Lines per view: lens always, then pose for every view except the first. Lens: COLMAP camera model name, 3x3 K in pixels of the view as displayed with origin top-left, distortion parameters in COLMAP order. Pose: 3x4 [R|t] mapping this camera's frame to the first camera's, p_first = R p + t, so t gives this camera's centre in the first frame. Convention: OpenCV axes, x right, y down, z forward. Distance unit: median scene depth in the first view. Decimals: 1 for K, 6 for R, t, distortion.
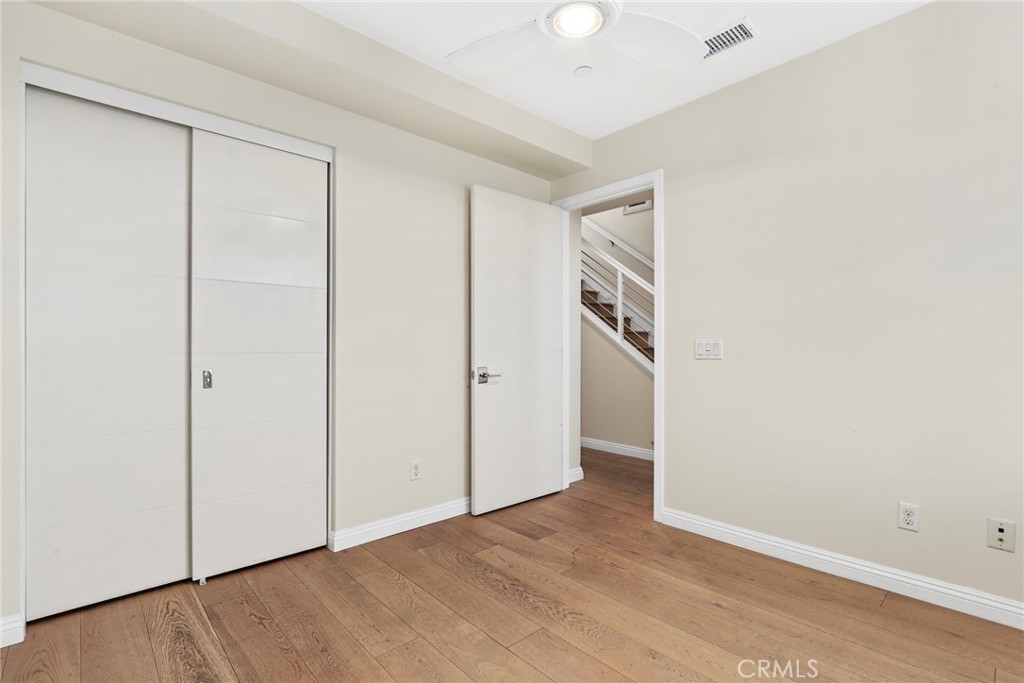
lens RADIAL K [[474.8, 0, 512.0], [0, 474.8, 341.5], [0, 0, 1]] dist [0.000027, -0.000030]
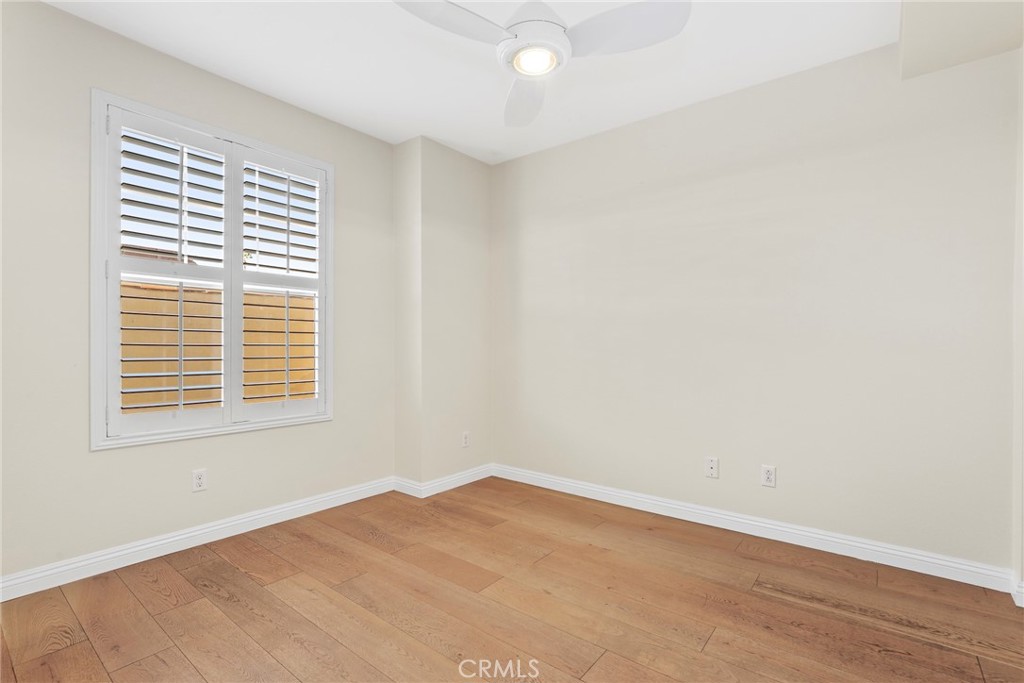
lens RADIAL K [[474.8, 0, 512.0], [0, 474.8, 341.5], [0, 0, 1]] dist [0.000027, -0.000030]
pose [[-0.987390, -0.006088, -0.158192, 0.338899], [-0.003898, 0.999892, -0.014148, 0.022428], [0.158261, -0.013353, -0.987307, 1.930255]]
